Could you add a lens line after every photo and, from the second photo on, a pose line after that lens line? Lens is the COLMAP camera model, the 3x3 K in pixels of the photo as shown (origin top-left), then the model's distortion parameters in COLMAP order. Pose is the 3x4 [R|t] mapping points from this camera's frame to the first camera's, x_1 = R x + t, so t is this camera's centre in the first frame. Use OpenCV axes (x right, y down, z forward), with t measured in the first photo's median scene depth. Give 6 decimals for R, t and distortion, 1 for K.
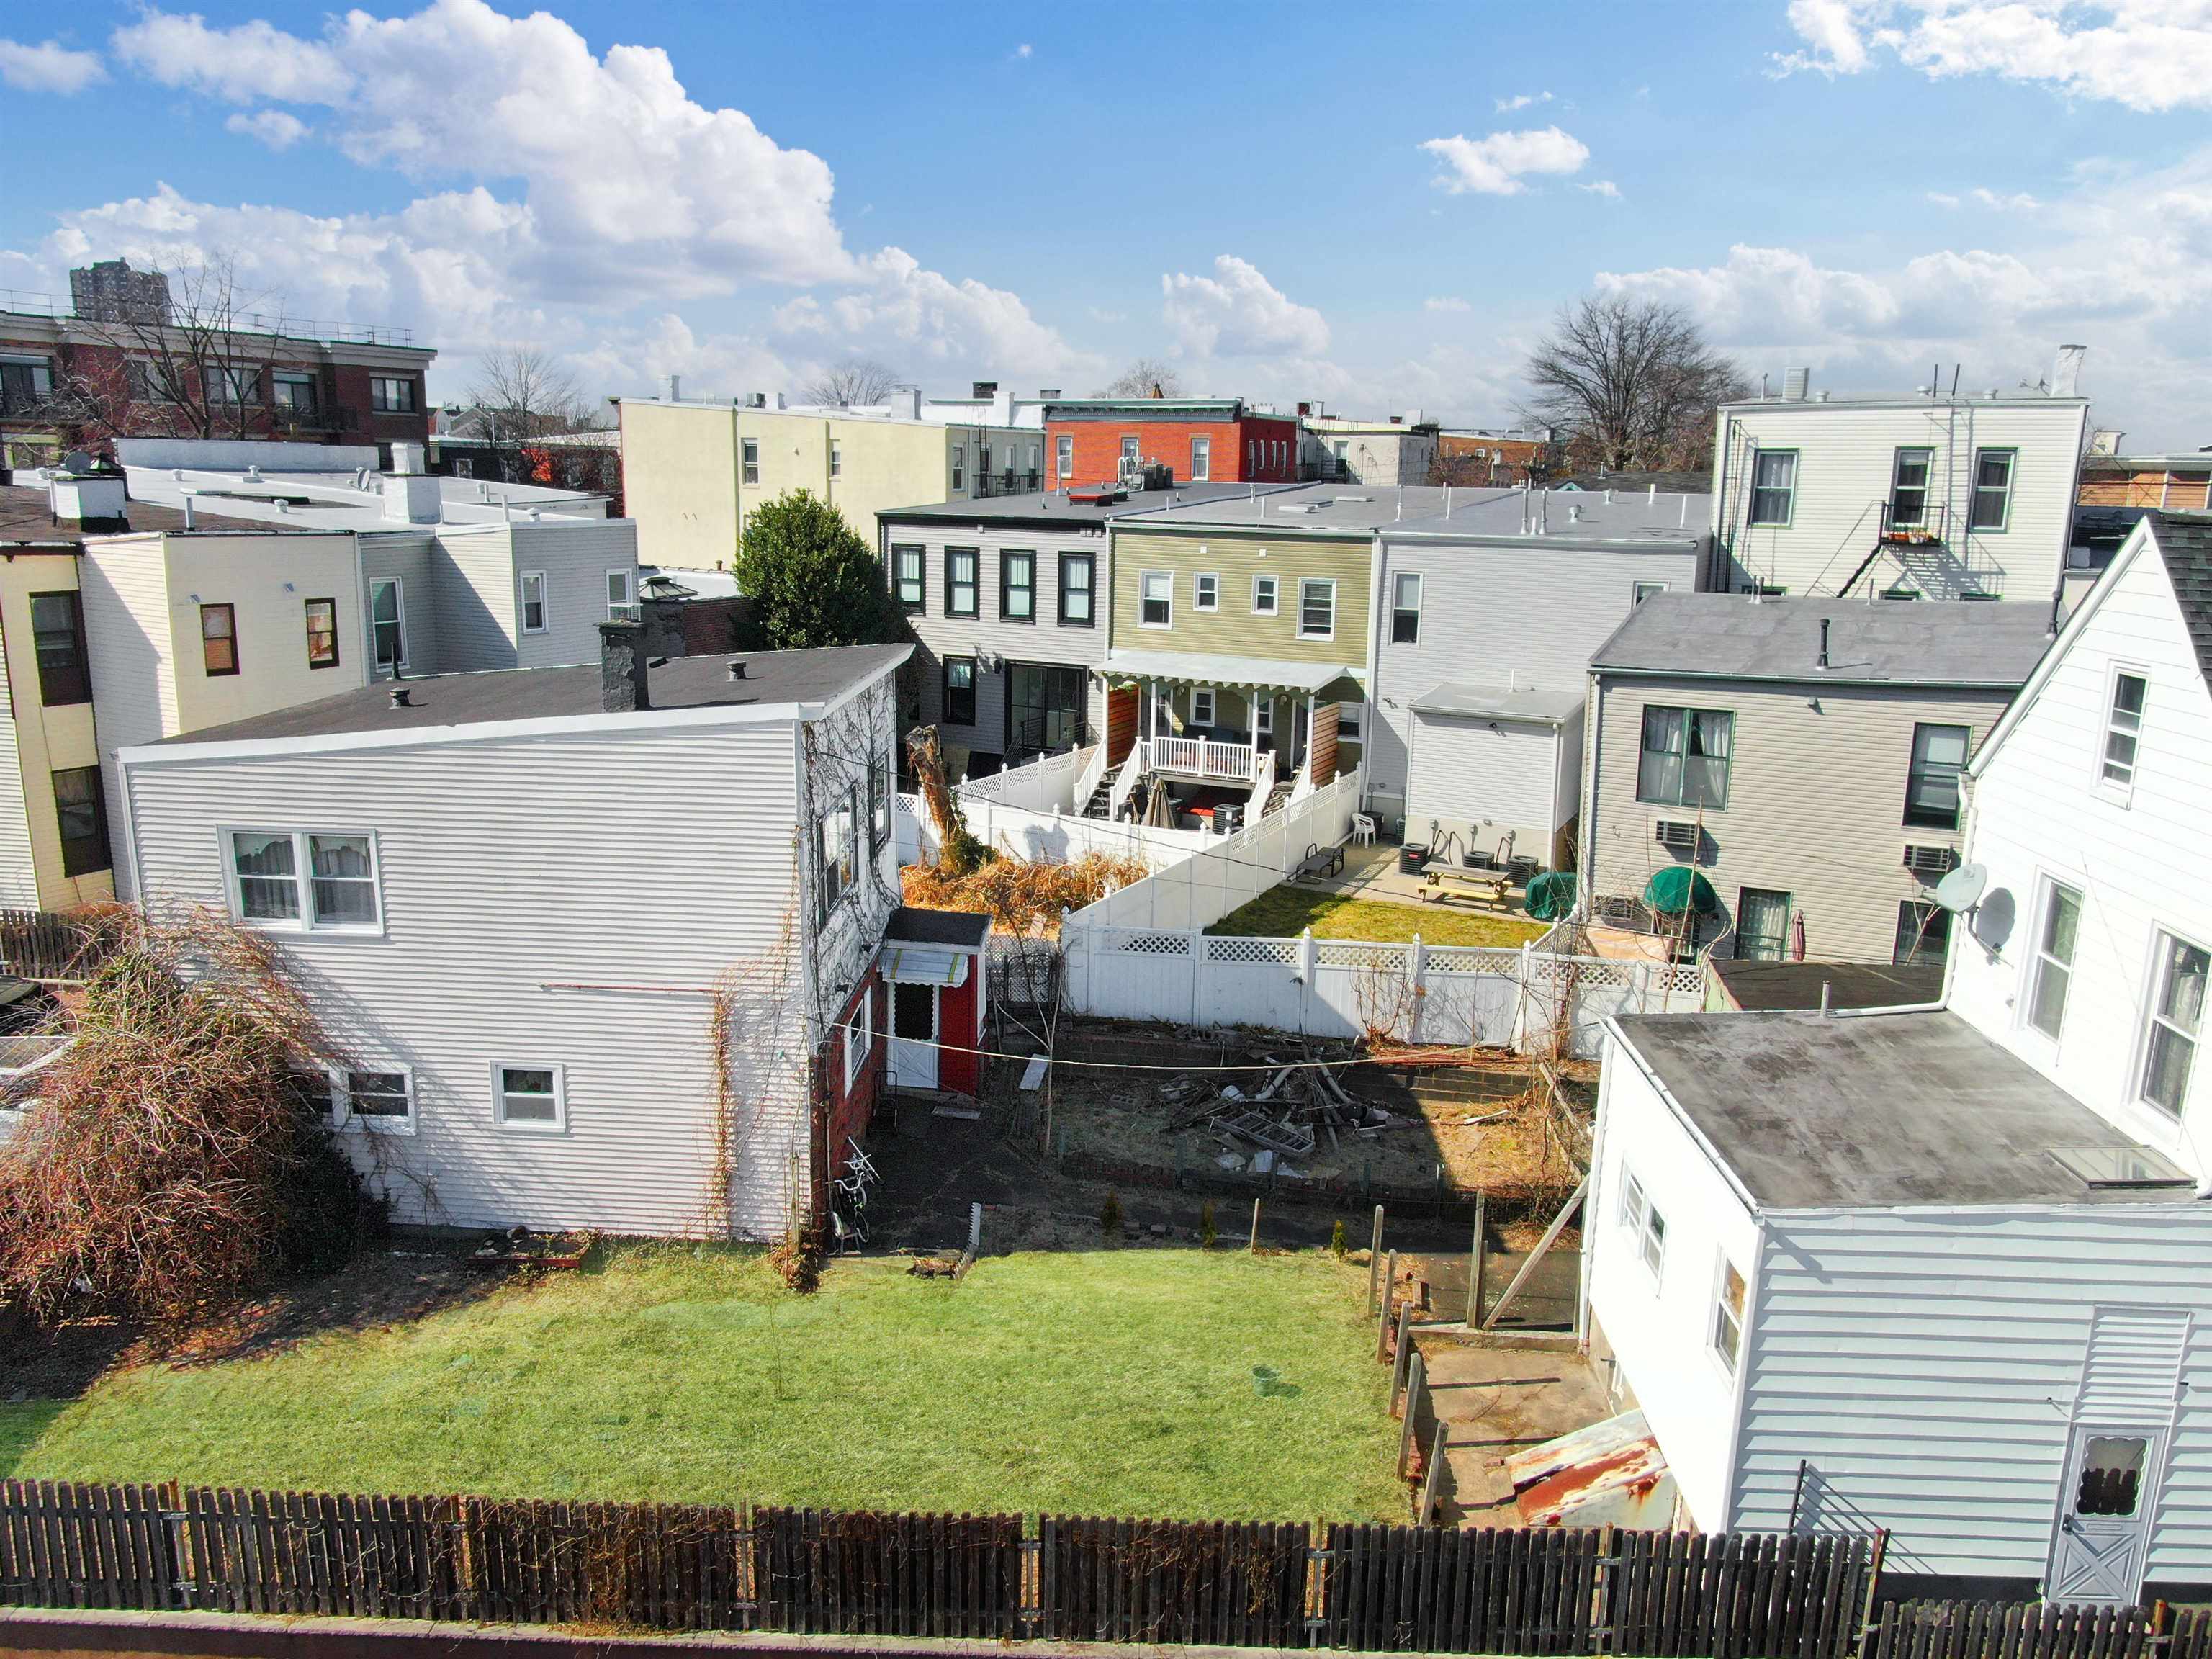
lens RADIAL K [[1601.0, 0, 1108.8], [0, 1601.0, 833.2], [0, 0, 1]] dist [-0.010776, 0.003396]
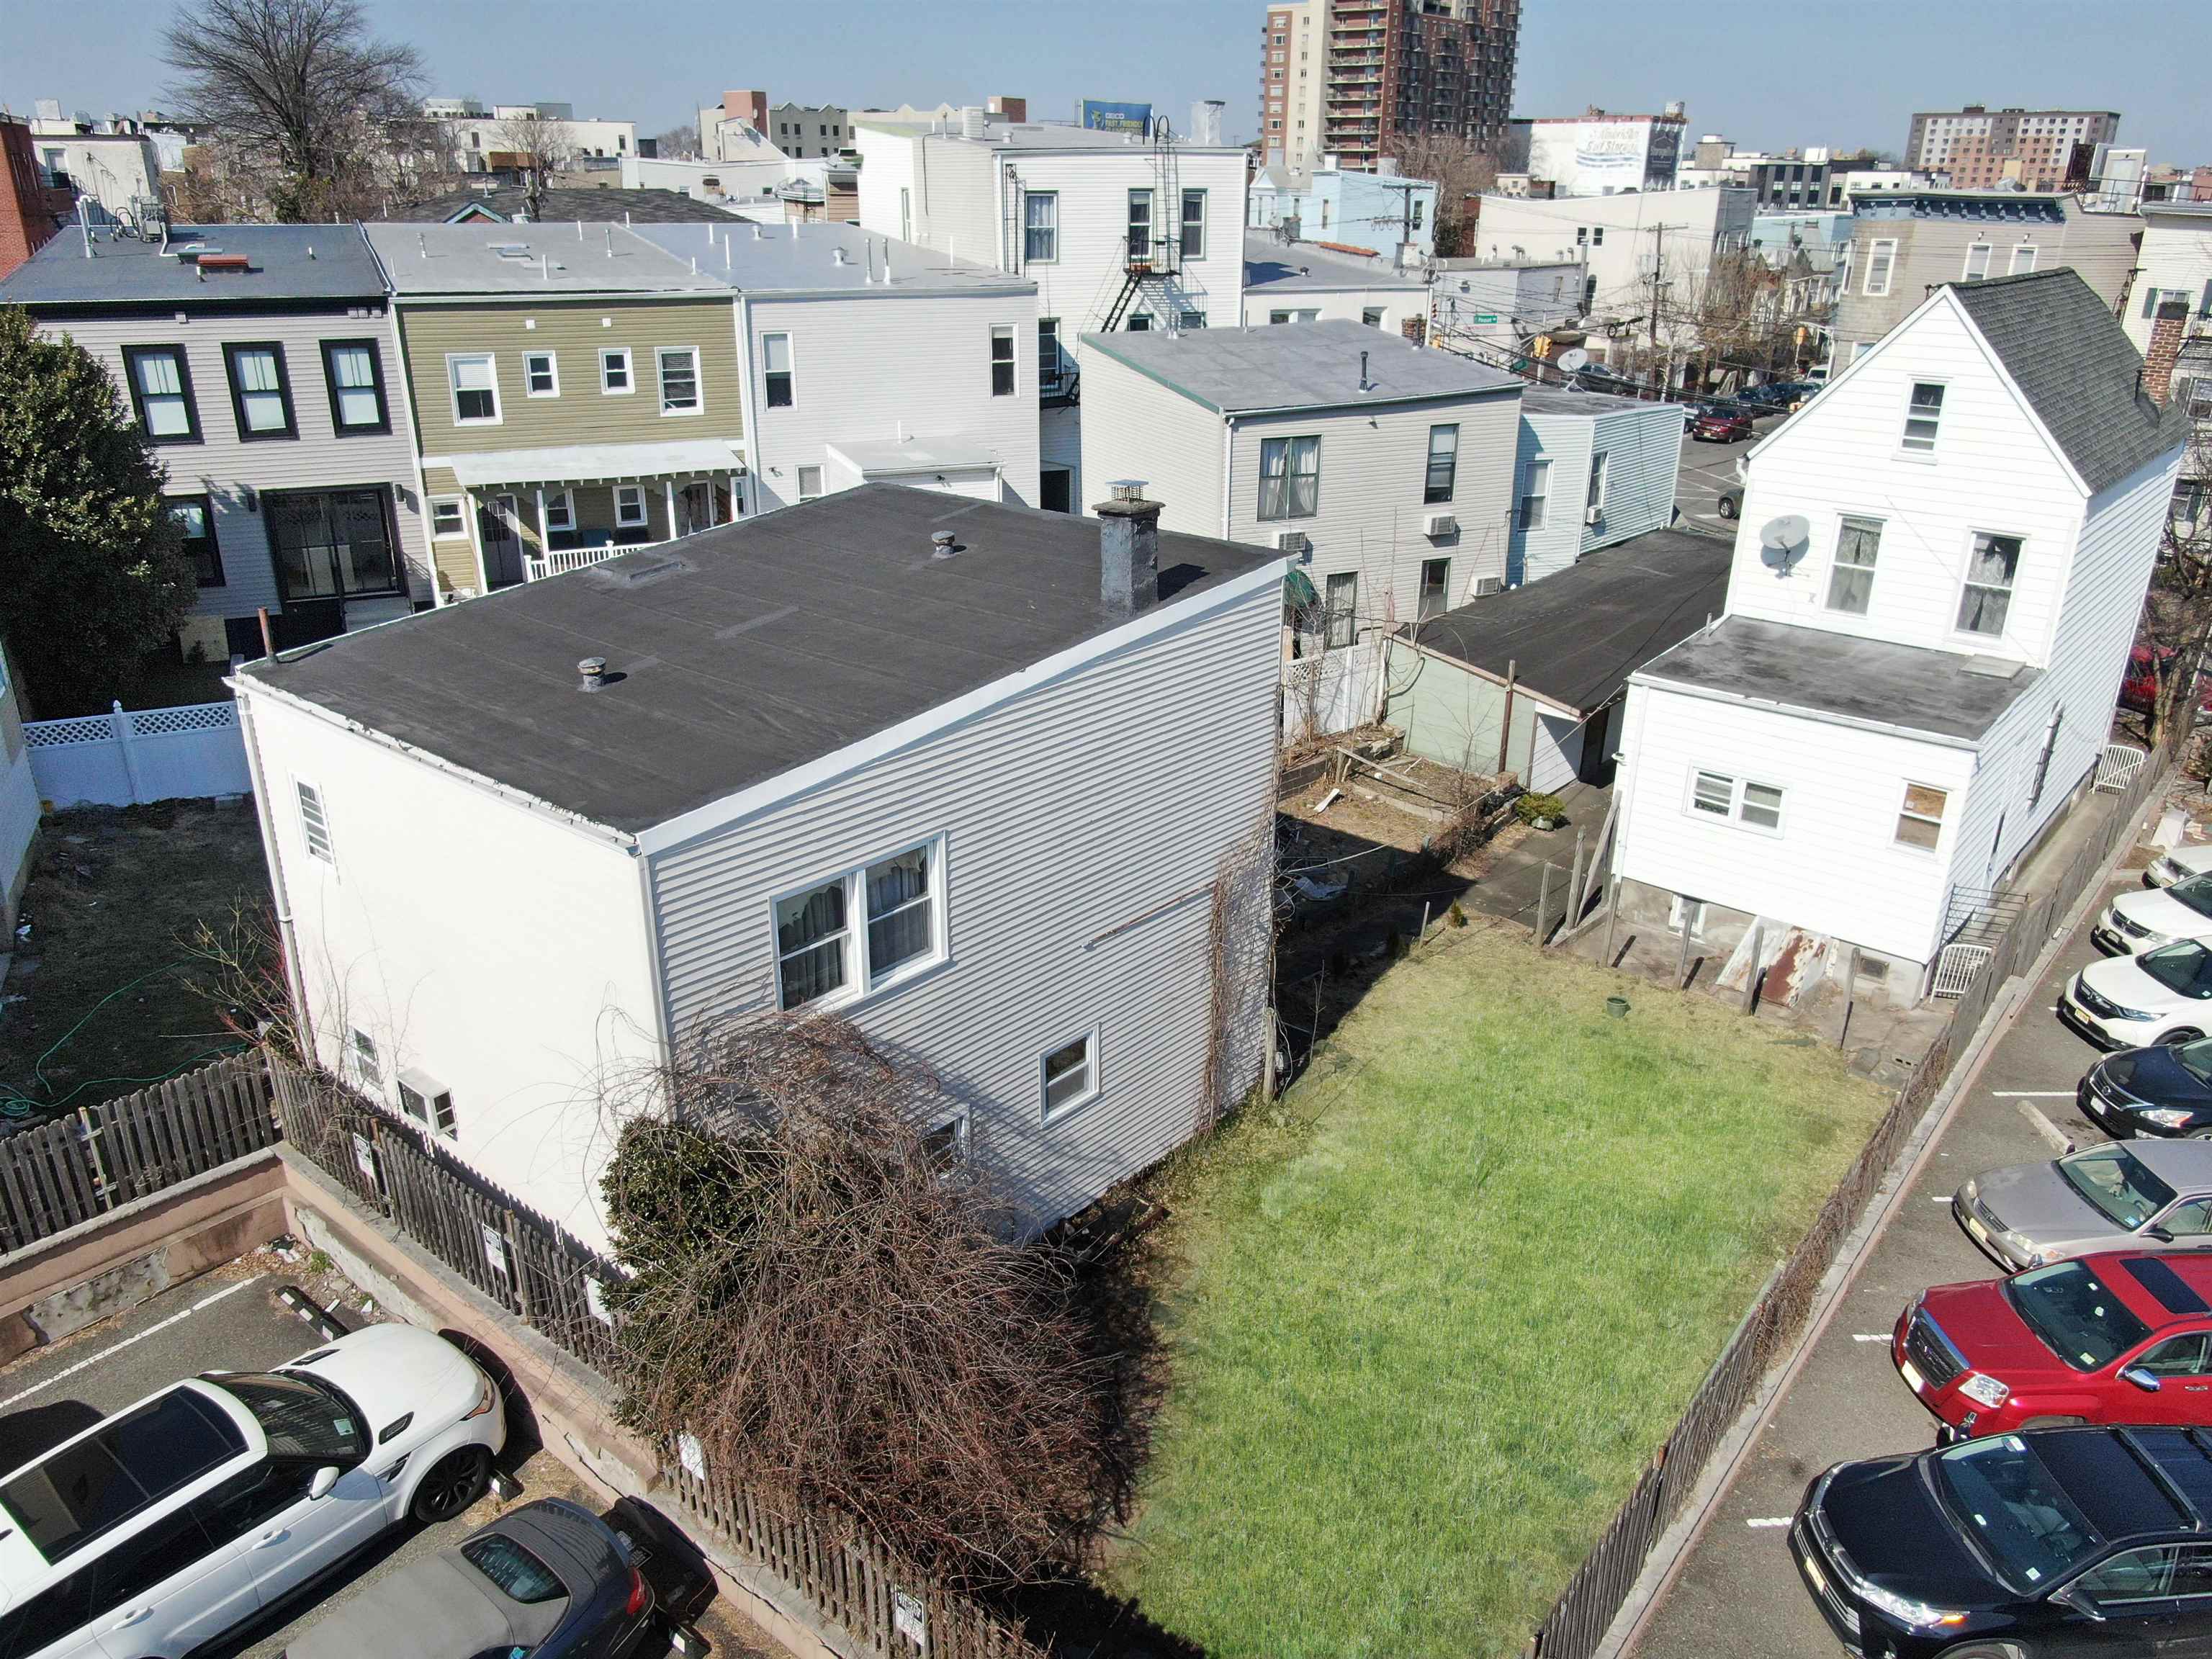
lens RADIAL K [[1596.8, 0, 1110.4], [0, 1596.8, 838.6], [0, 0, 1]] dist [-0.008756, 0.001403]
pose [[0.612376, -0.315432, 0.724913, -0.557322], [0.176083, 0.948340, 0.263904, -0.106967], [-0.770708, -0.033964, 0.636283, 0.262876]]
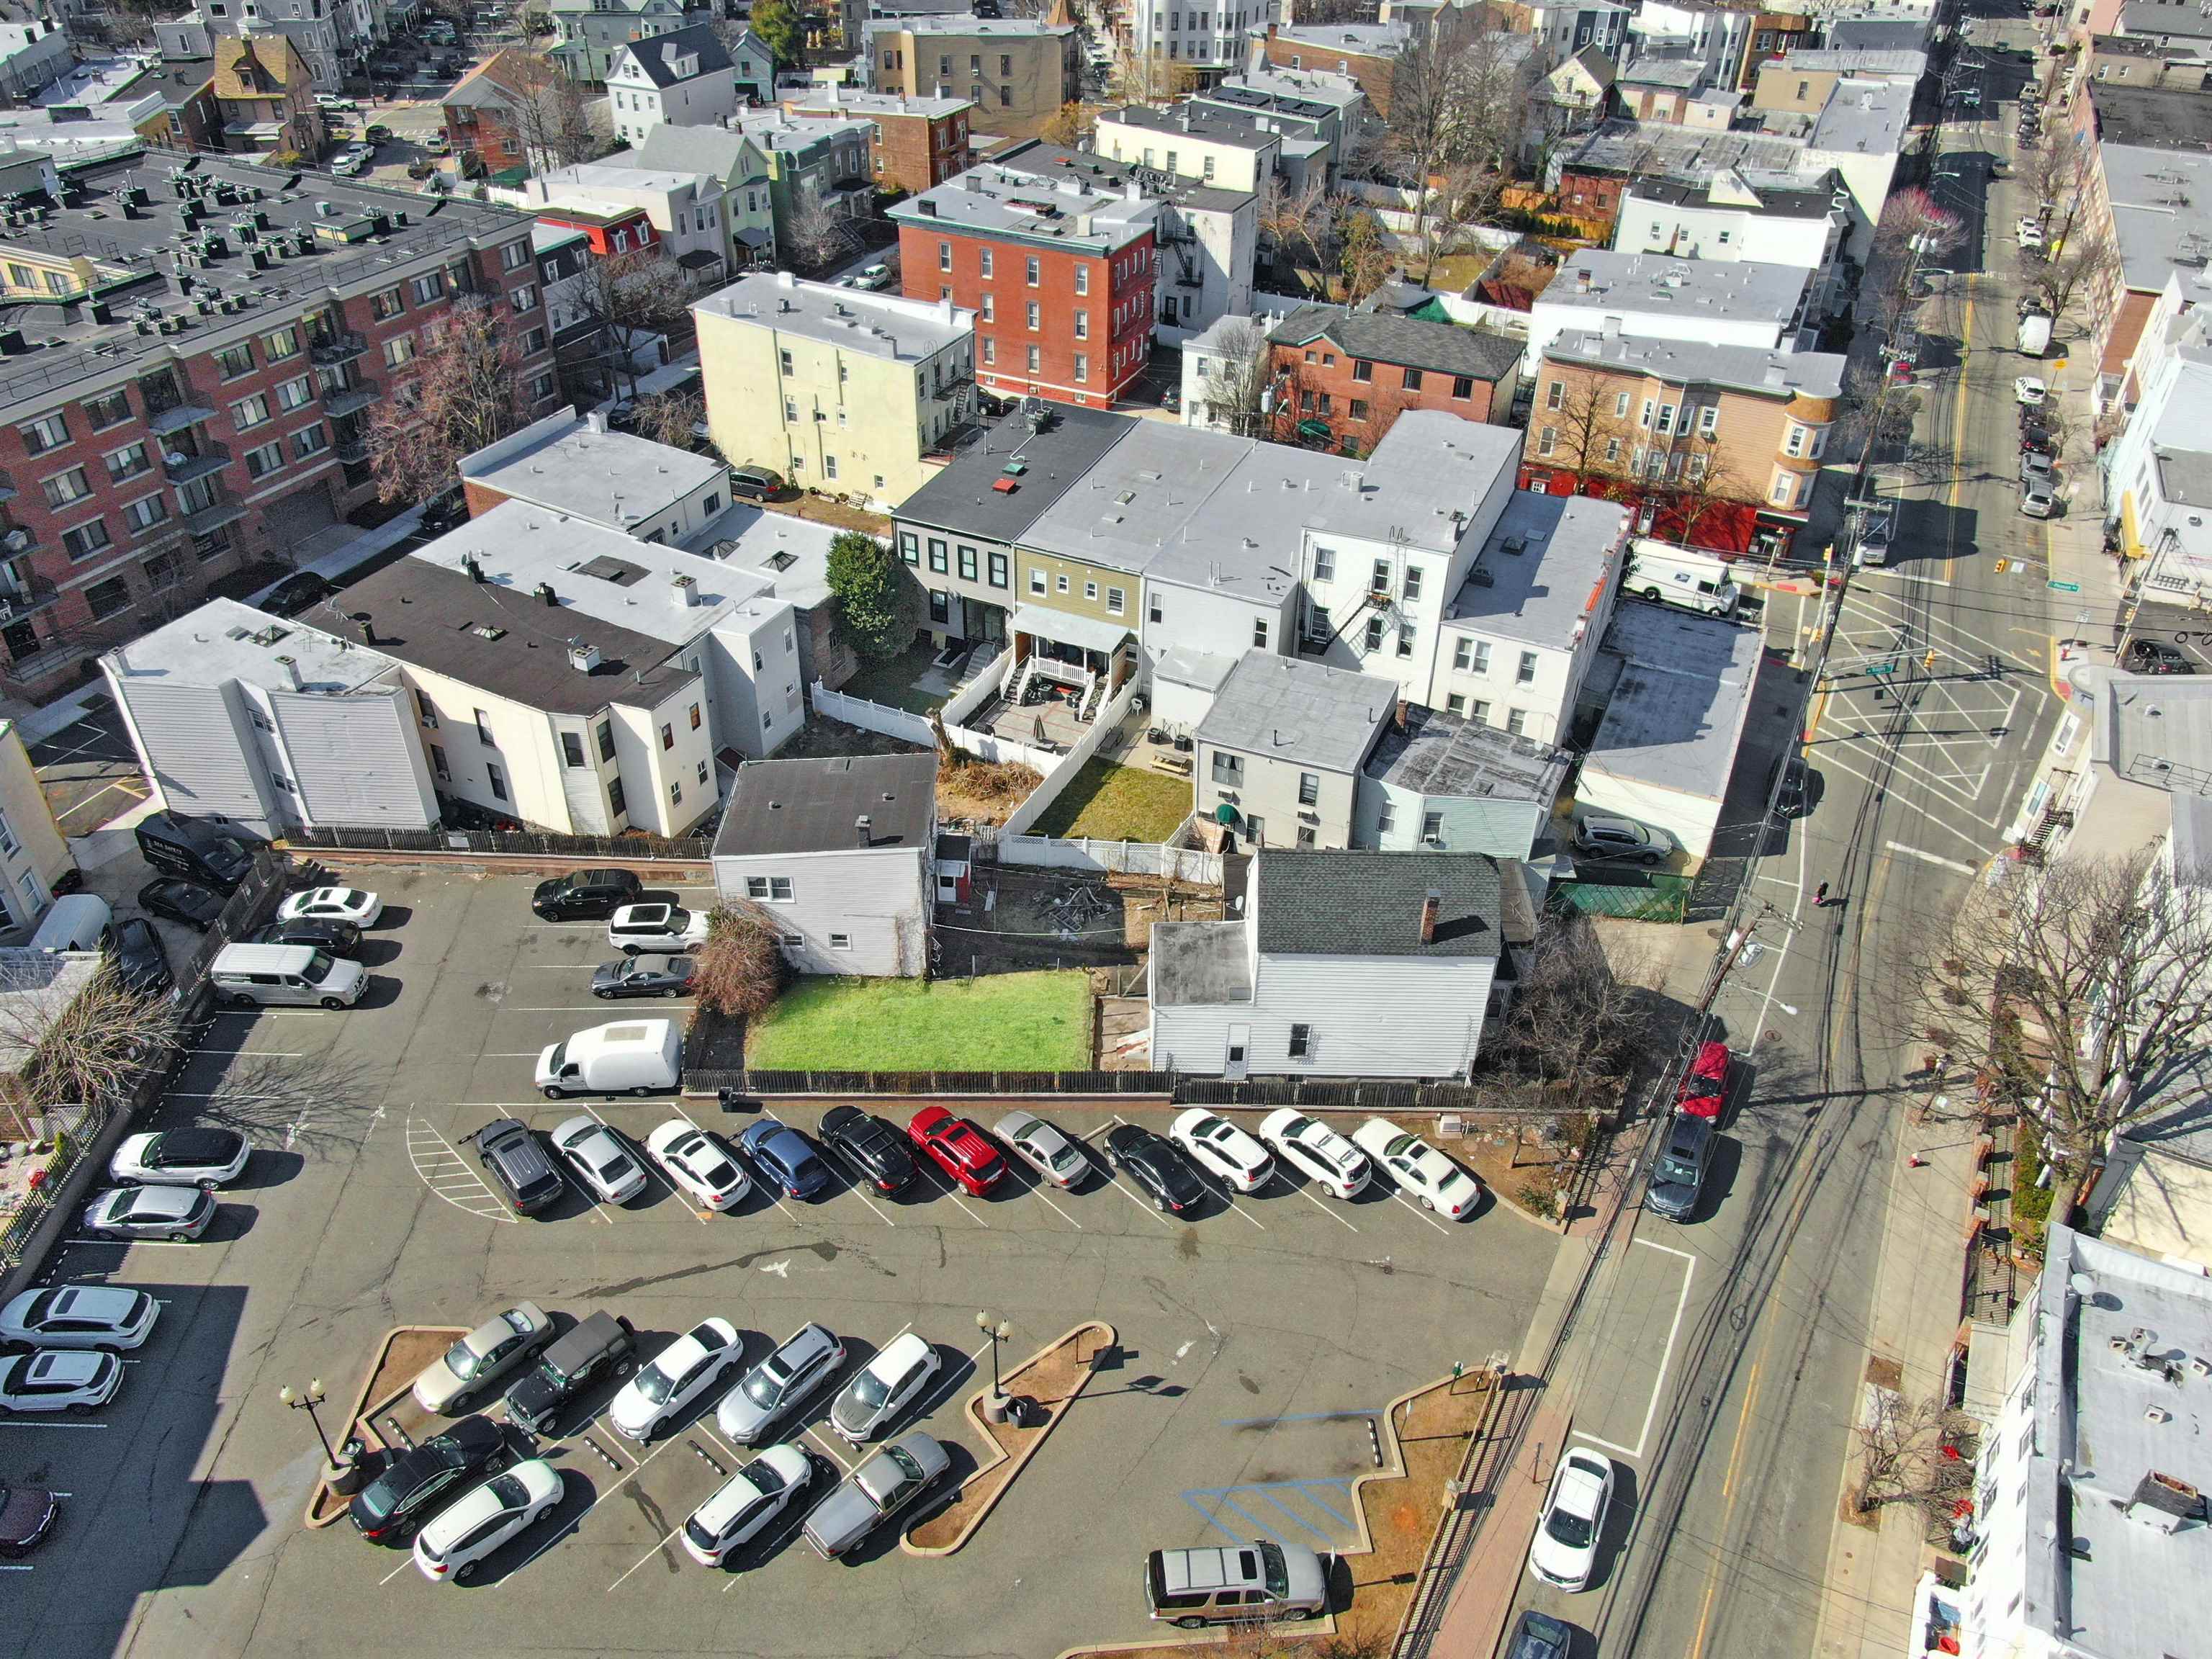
lens RADIAL K [[1605.3, 0, 1112.1], [0, 1605.3, 829.8], [0, 0, 1]] dist [-0.004652, 0.003011]
pose [[0.999217, -0.022363, 0.032648, 0.062389], [0.007465, 0.916719, 0.399463, -0.833072], [-0.038862, -0.398907, 0.916168, -1.207299]]
